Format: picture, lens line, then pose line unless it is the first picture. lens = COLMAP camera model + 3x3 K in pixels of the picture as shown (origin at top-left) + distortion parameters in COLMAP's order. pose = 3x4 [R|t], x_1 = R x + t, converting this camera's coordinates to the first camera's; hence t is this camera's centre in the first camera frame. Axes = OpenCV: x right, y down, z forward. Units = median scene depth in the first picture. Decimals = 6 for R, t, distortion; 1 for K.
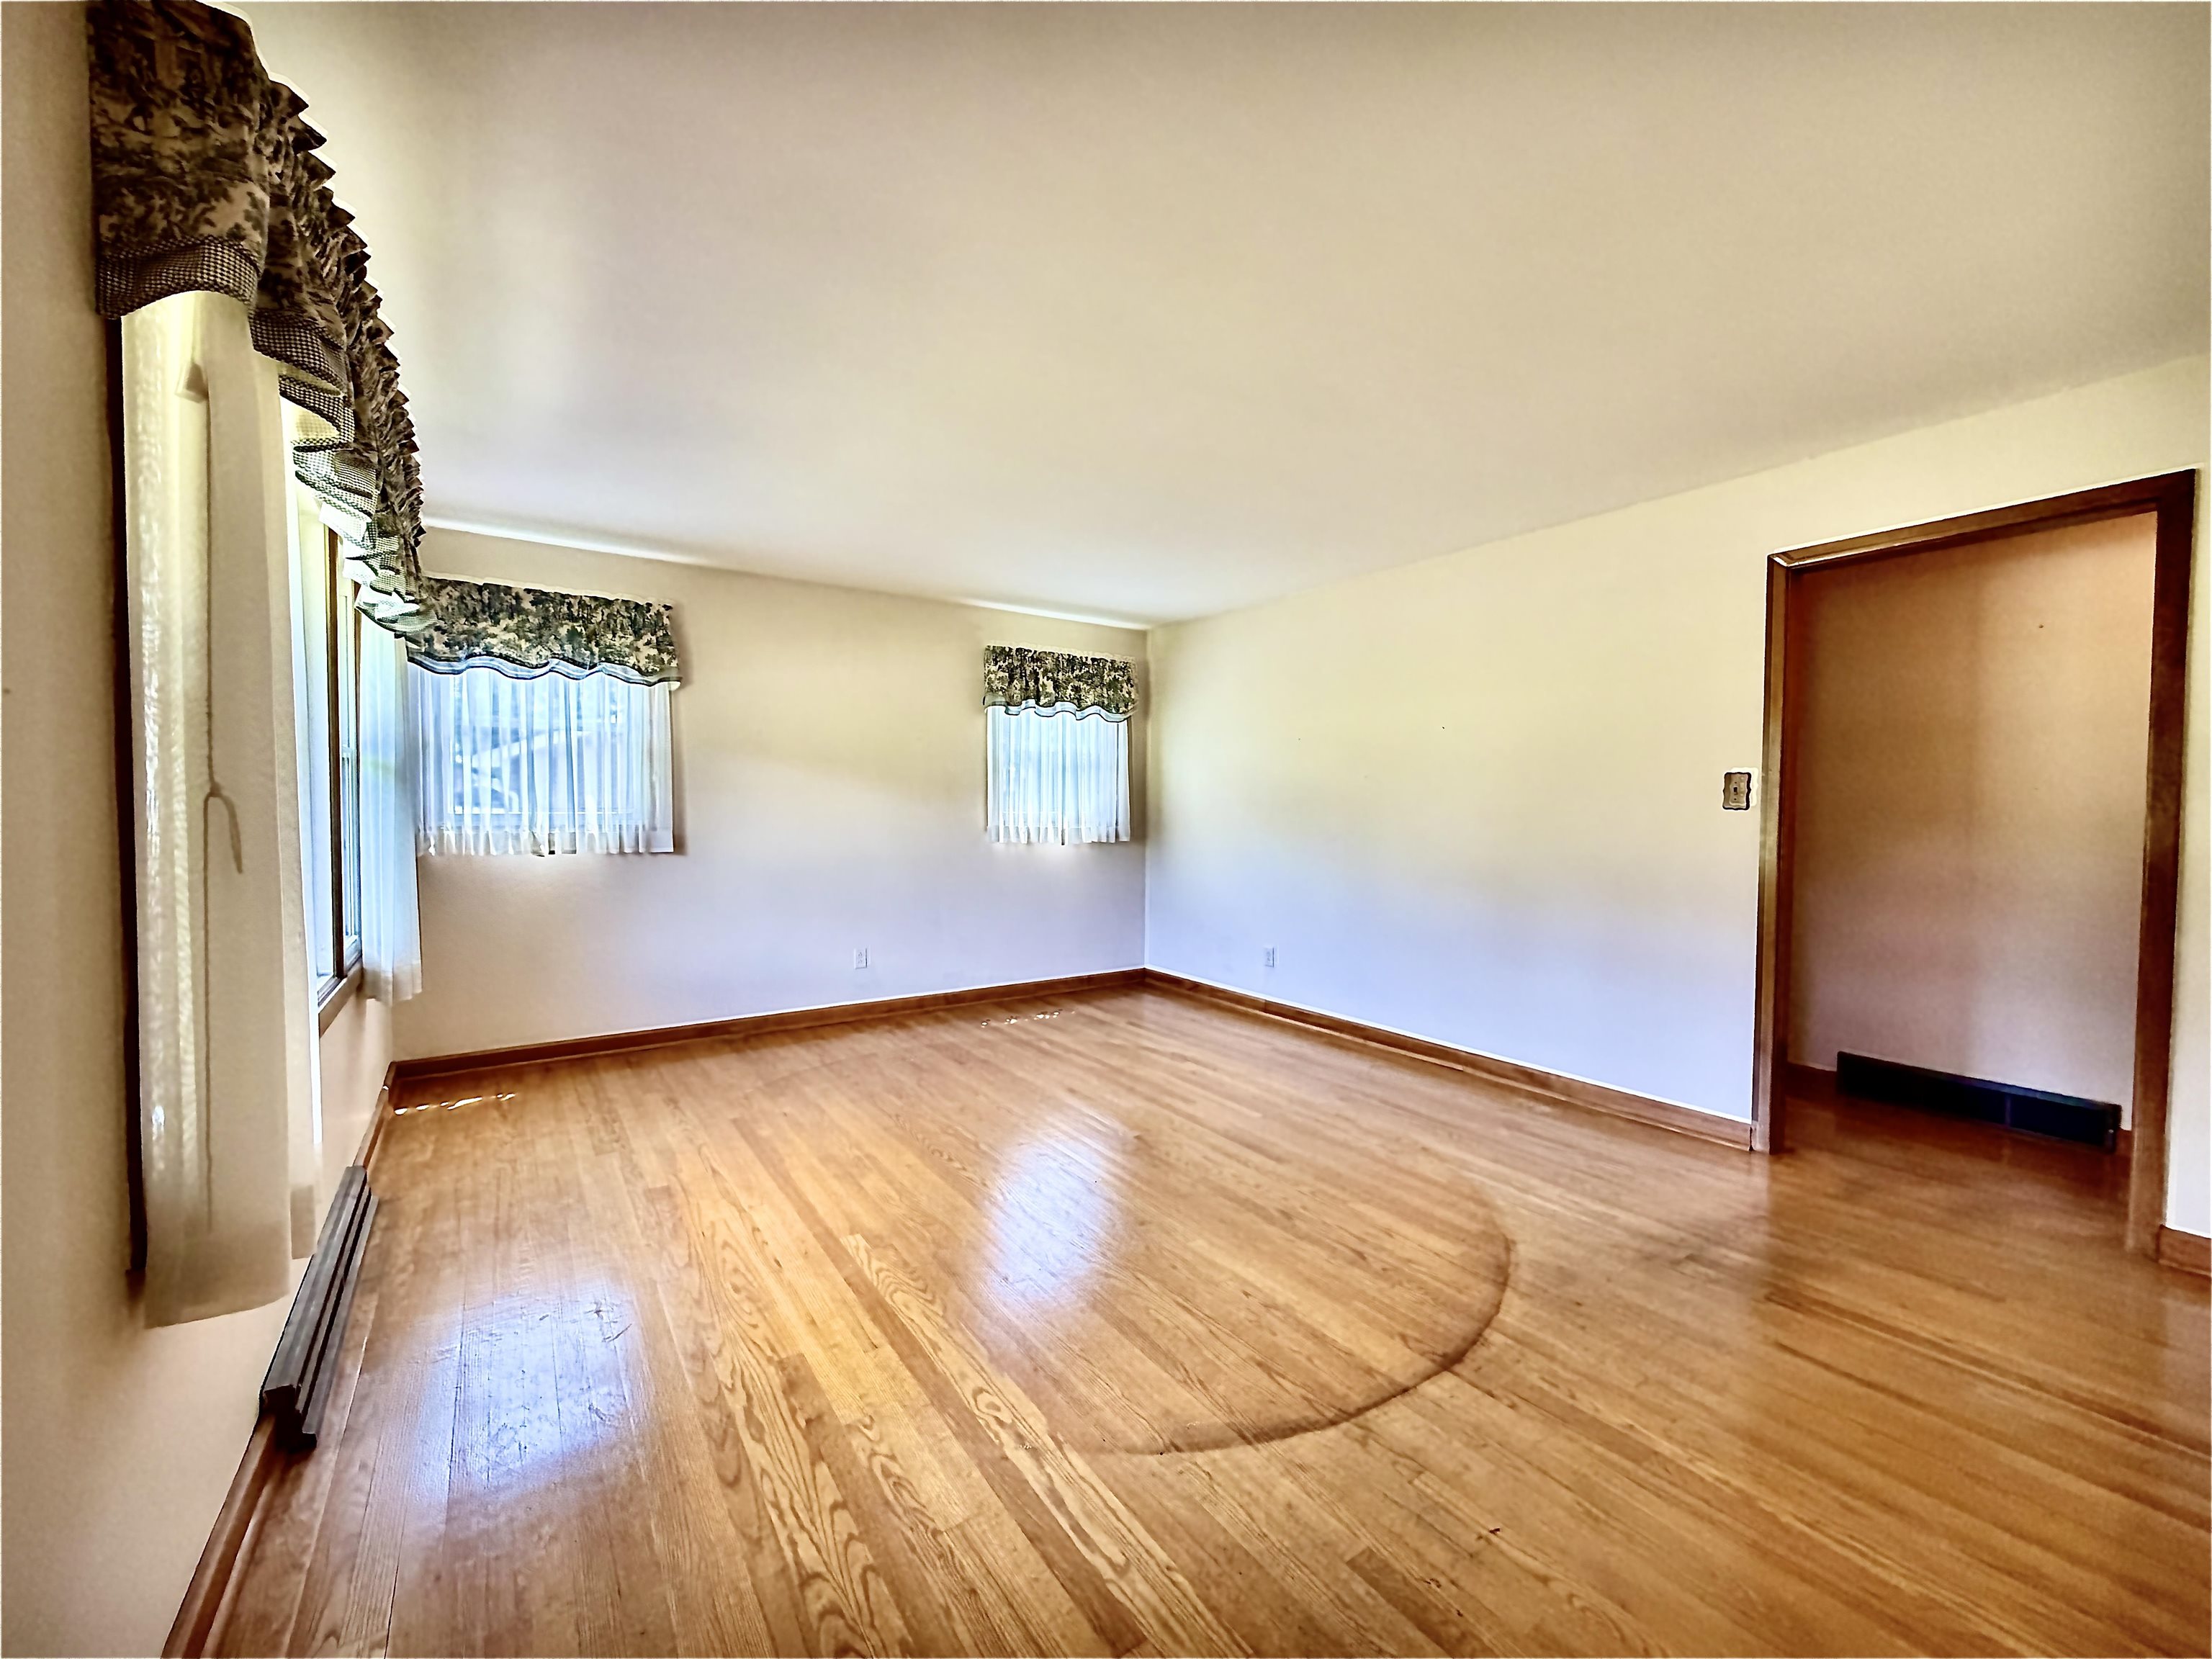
lens RADIAL K [[880.1, 0, 1106.0], [0, 880.1, 829.5], [0, 0, 1]] dist [0.007477, -0.000061]
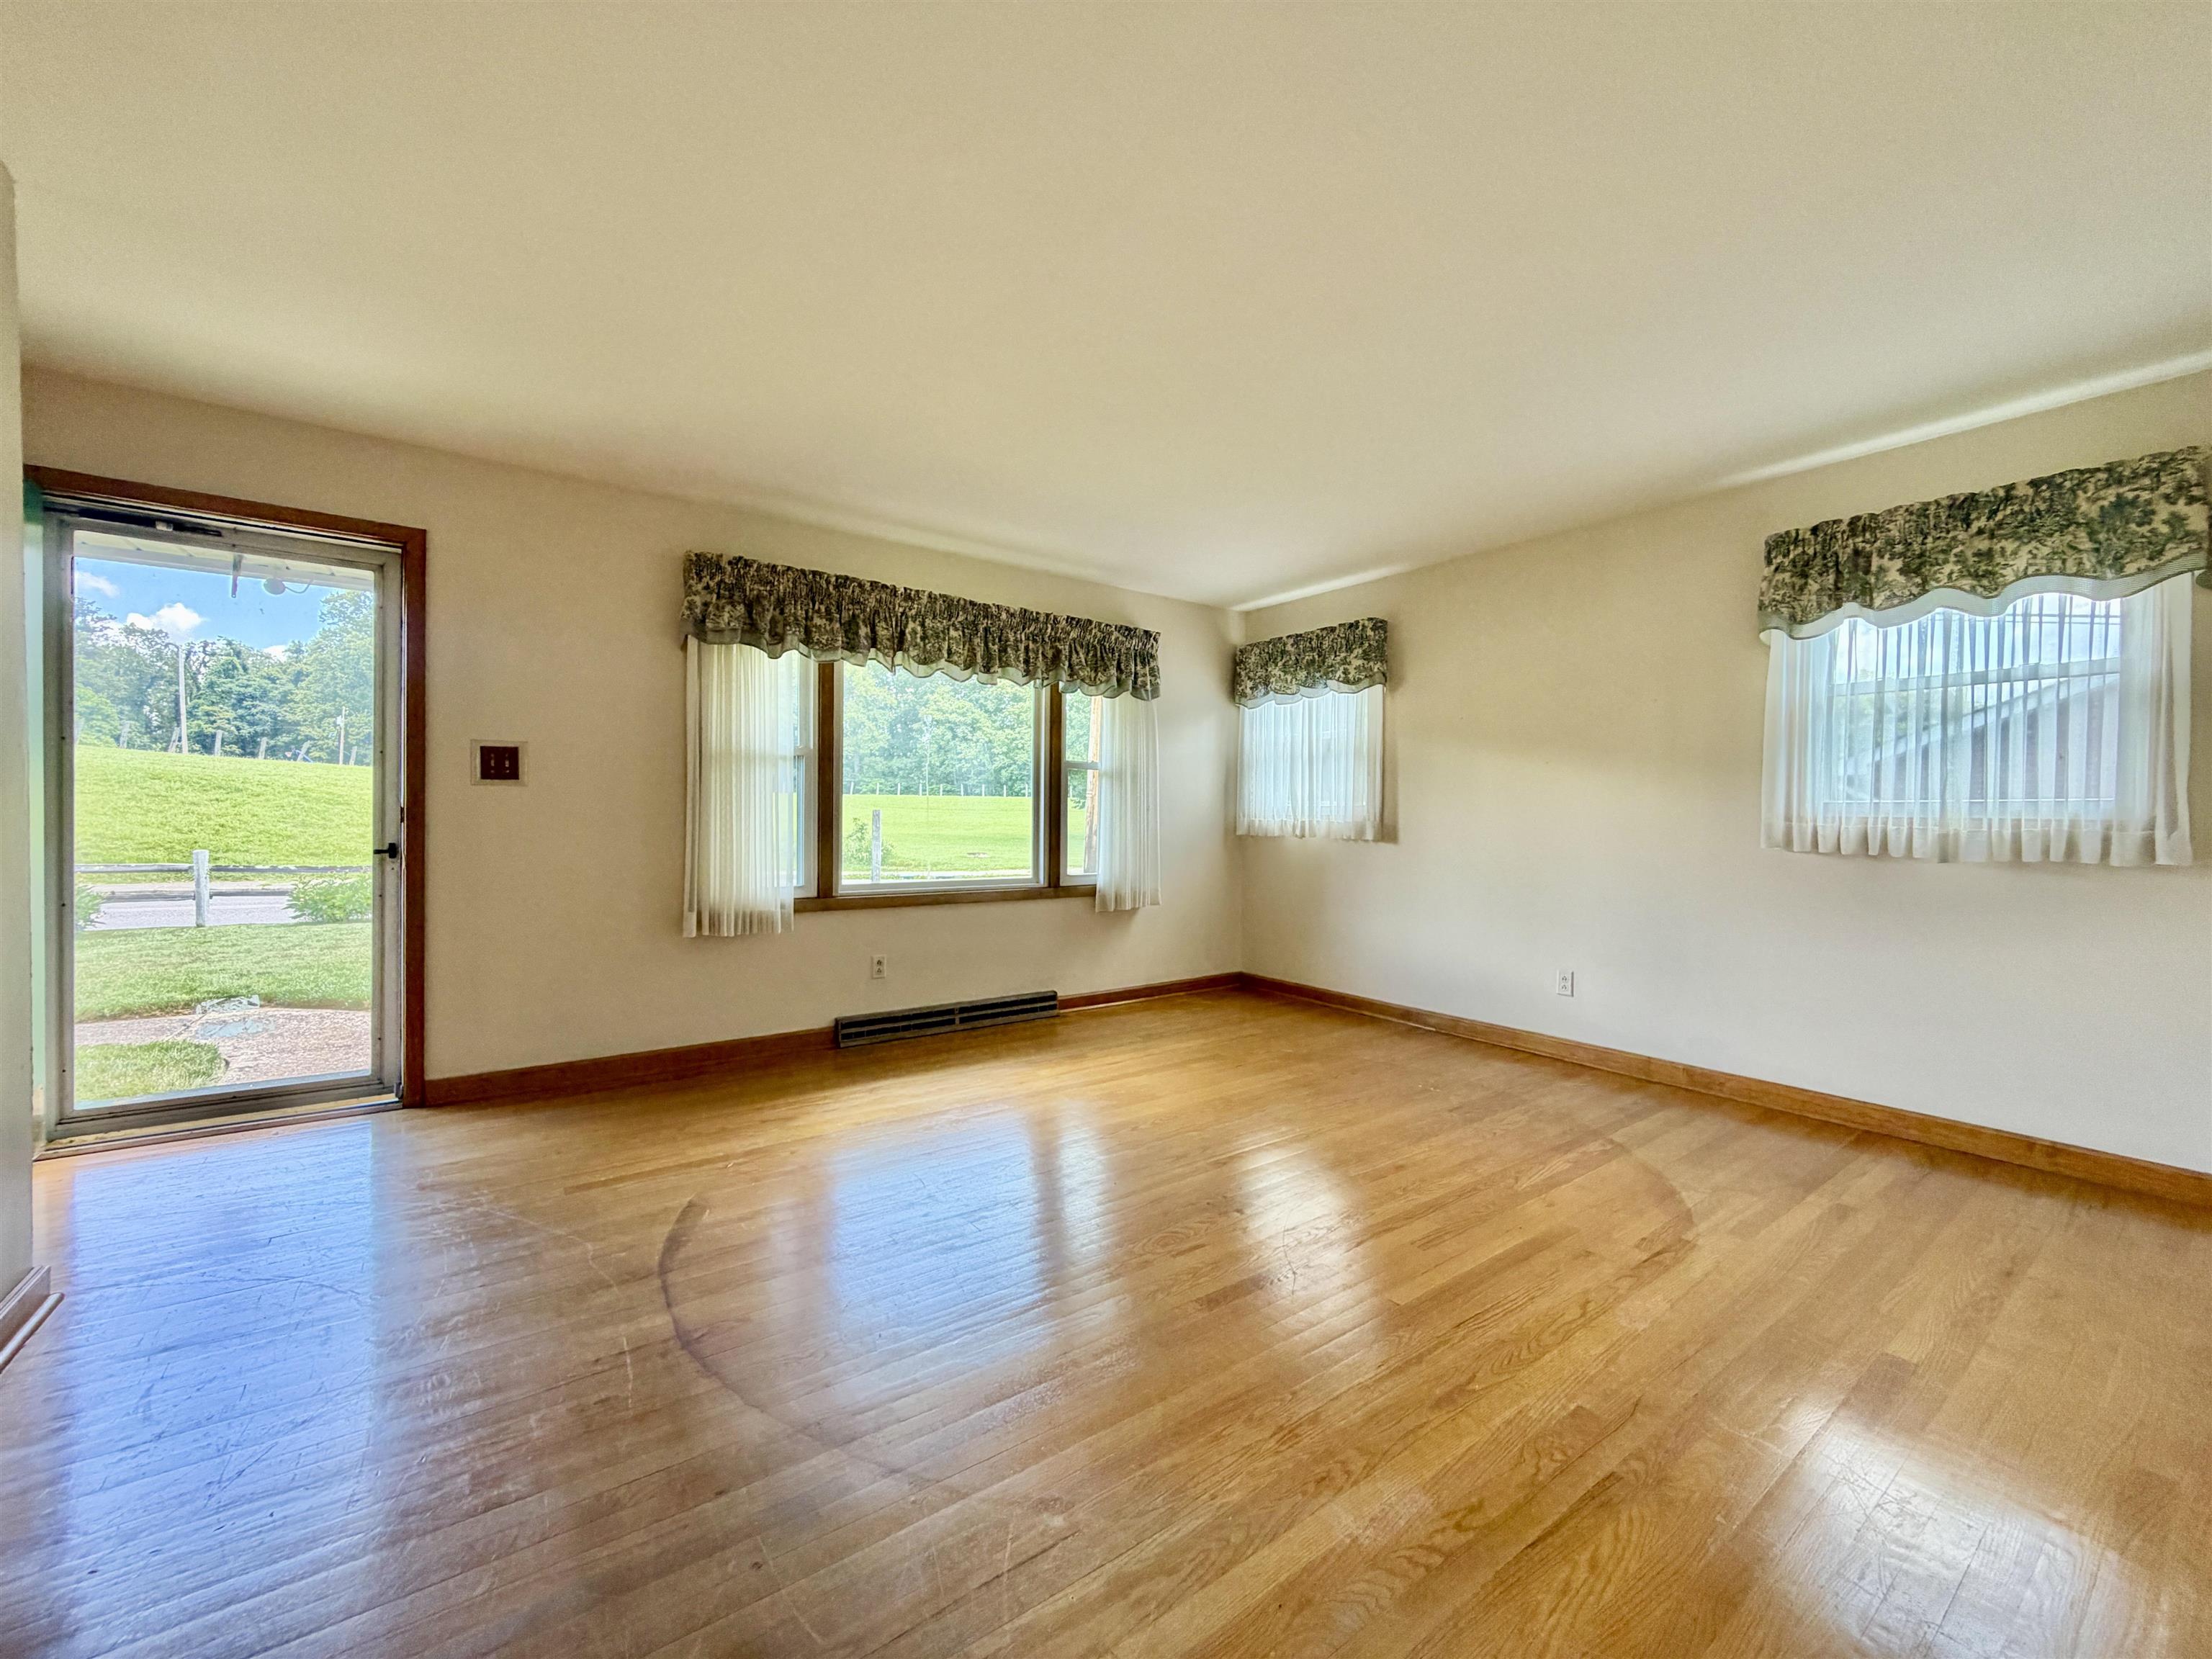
lens RADIAL K [[880.1, 0, 1106.0], [0, 880.1, 829.5], [0, 0, 1]] dist [0.007477, -0.000061]
pose [[0.026475, 0.013424, -0.999559, 0.595923], [-0.033565, 0.999358, 0.012532, 0.011042], [0.999086, 0.033218, 0.026908, 0.624298]]
